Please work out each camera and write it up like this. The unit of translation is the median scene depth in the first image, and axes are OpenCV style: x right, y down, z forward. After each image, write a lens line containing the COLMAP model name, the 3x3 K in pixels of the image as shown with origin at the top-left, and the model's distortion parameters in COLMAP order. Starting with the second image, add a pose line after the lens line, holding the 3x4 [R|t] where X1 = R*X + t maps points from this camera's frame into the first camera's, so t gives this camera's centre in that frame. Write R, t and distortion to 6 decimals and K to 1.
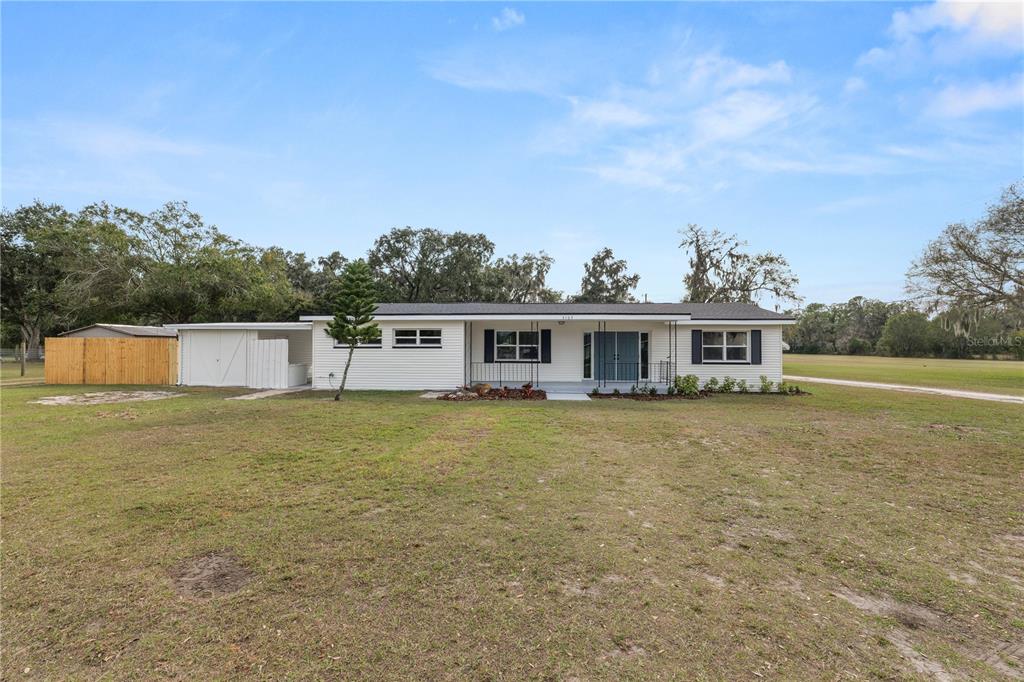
lens RADIAL K [[417.9, 0, 508.5], [0, 417.9, 339.6], [0, 0, 1]] dist [-0.006576, 0.000292]
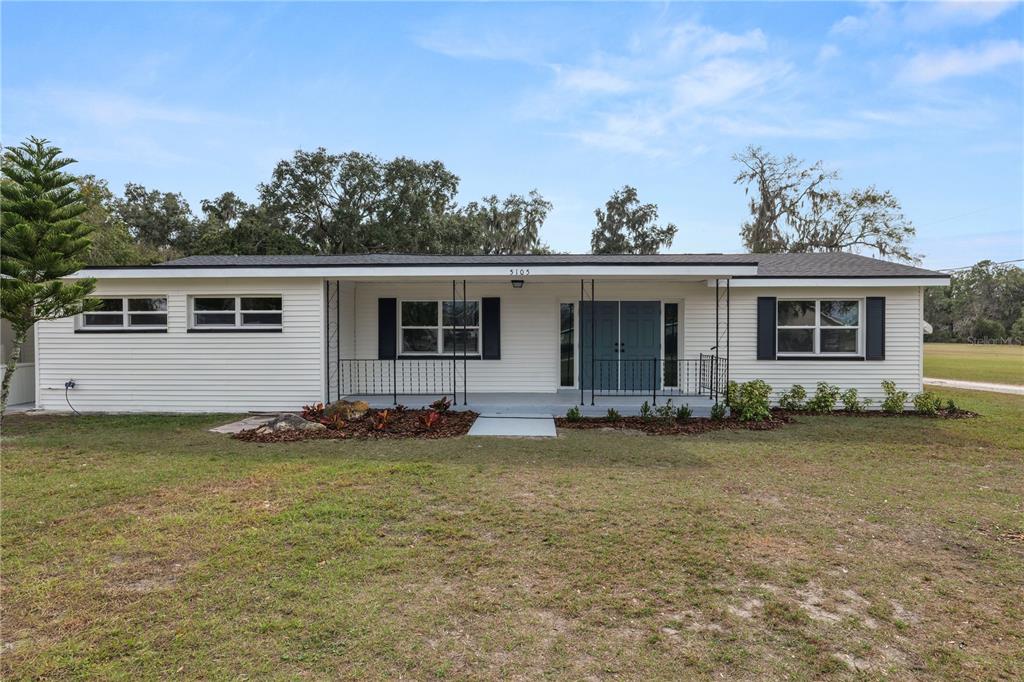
lens RADIAL K [[576.3, 0, 512.2], [0, 576.3, 341.6], [0, 0, 1]] dist [0.007797, 0.000062]
pose [[0.999746, -0.004086, 0.022153, 0.049461], [0.003405, 0.999523, 0.030708, 0.004976], [-0.022268, -0.030625, 0.999283, 0.122552]]
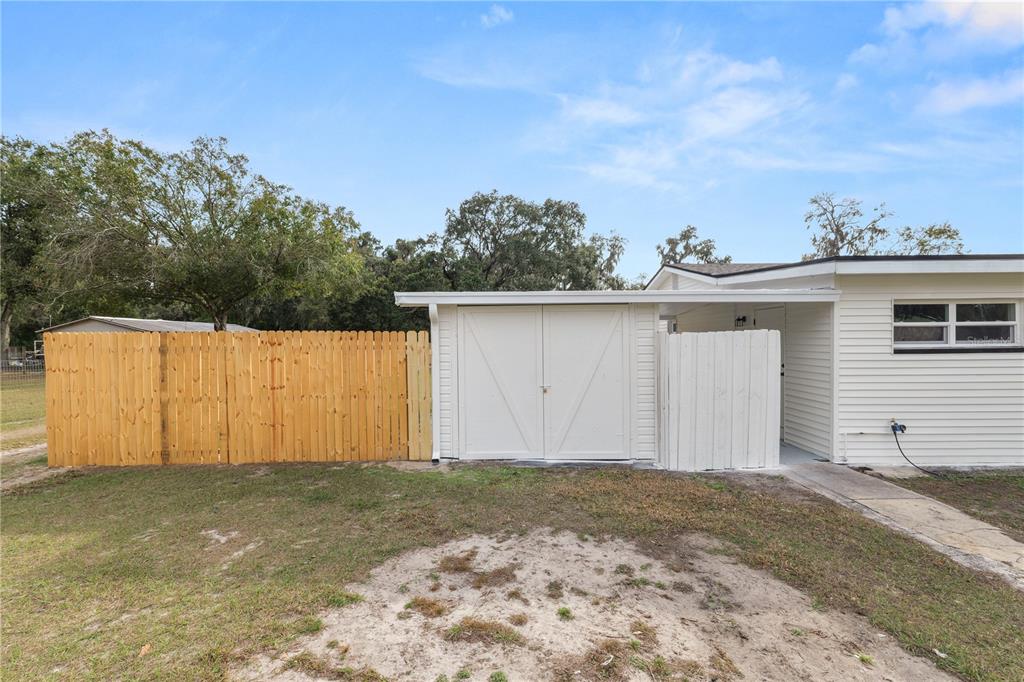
lens RADIAL K [[417.9, 0, 516.3], [0, 417.9, 330.6], [0, 0, 1]] dist [-0.006576, 0.000292]
pose [[0.998553, -0.010051, 0.052836, -0.347434], [0.010413, 0.999924, -0.006587, -0.000080], [-0.052765, 0.007128, 0.998581, 0.296644]]
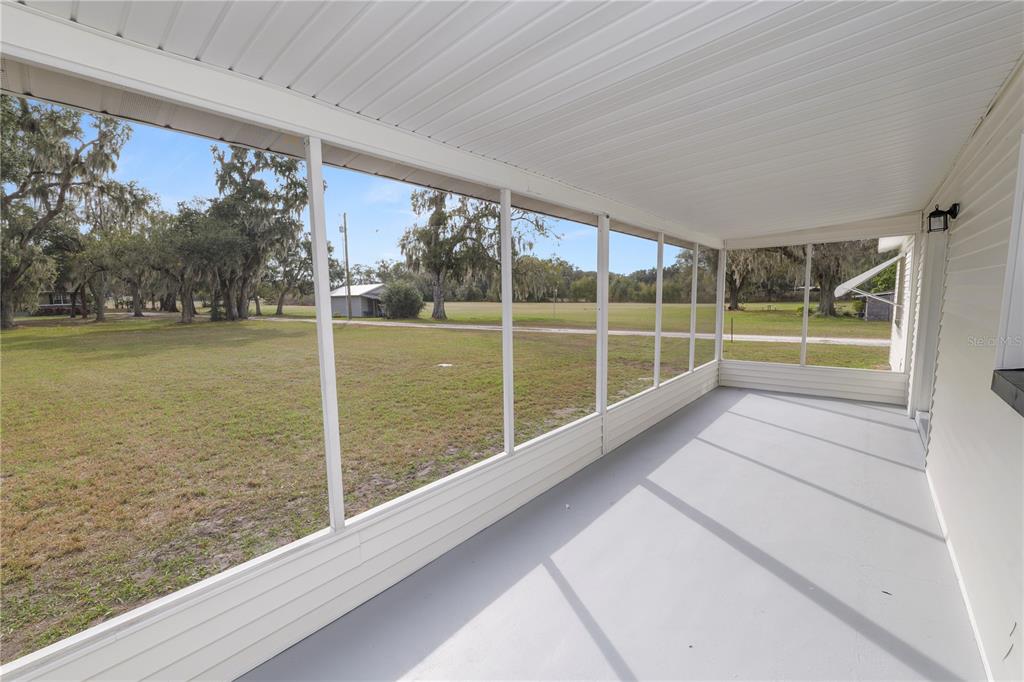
lens RADIAL K [[417.9, 0, 518.0], [0, 417.9, 335.3], [0, 0, 1]] dist [-0.006576, 0.000292]
pose [[0.600706, -0.086739, 0.794750, -0.067594], [-0.001592, 0.993965, 0.109684, 0.010871], [-0.799468, -0.067153, 0.596943, 0.715705]]
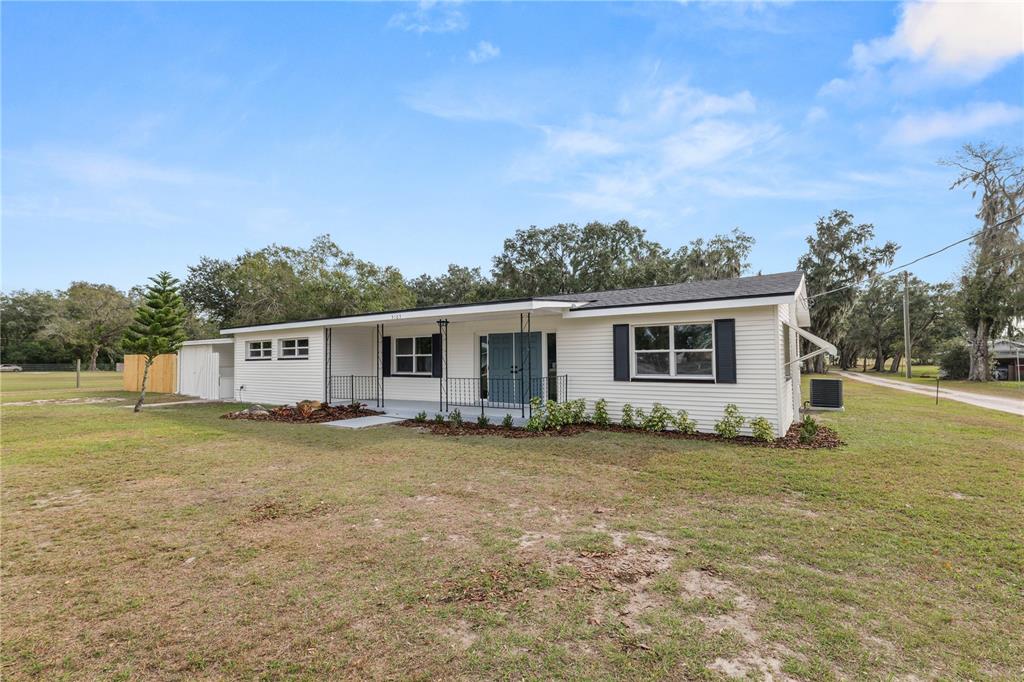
lens RADIAL K [[468.8, 0, 514.2], [0, 468.8, 342.4], [0, 0, 1]] dist [0.002854, 0.000343]
pose [[0.862883, -0.029871, -0.504521, 0.319526], [0.019271, 0.999471, -0.026216, 0.008464], [0.505037, 0.012899, 0.863002, 0.162036]]
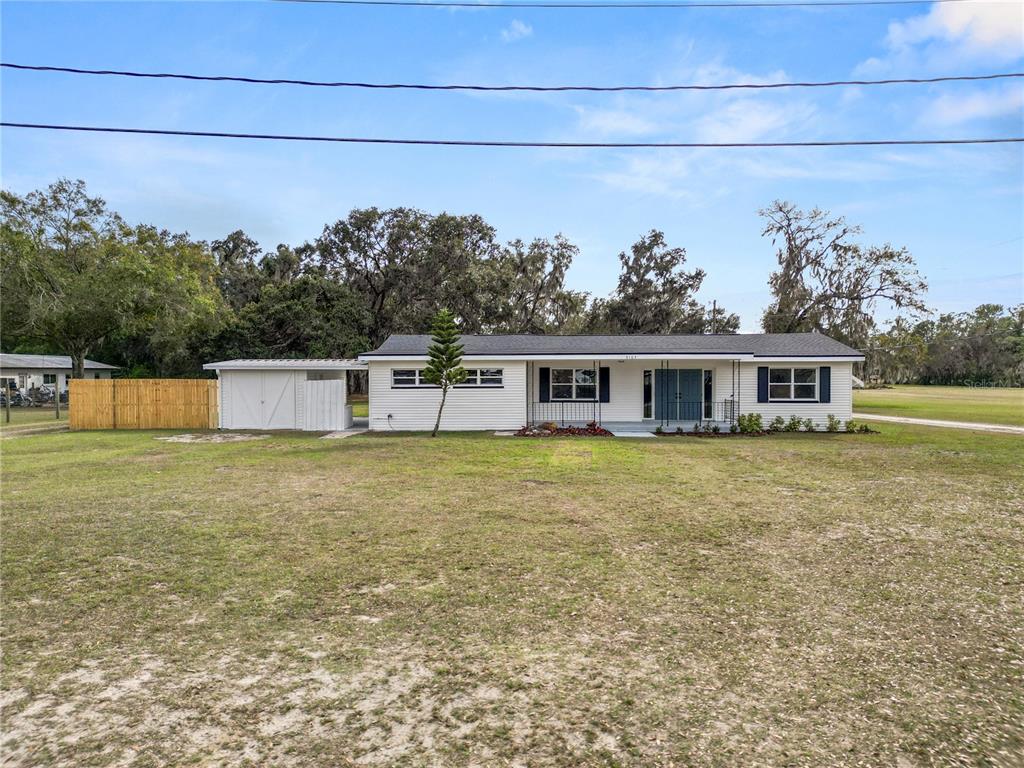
lens RADIAL K [[715.2, 0, 505.9], [0, 715.2, 381.2], [0, 0, 1]] dist [0.077842, -0.012226]
pose [[0.999387, -0.005639, 0.034538, -0.094648], [0.004736, 0.999646, 0.026172, -0.017886], [-0.034674, -0.025993, 0.999061, -0.308239]]
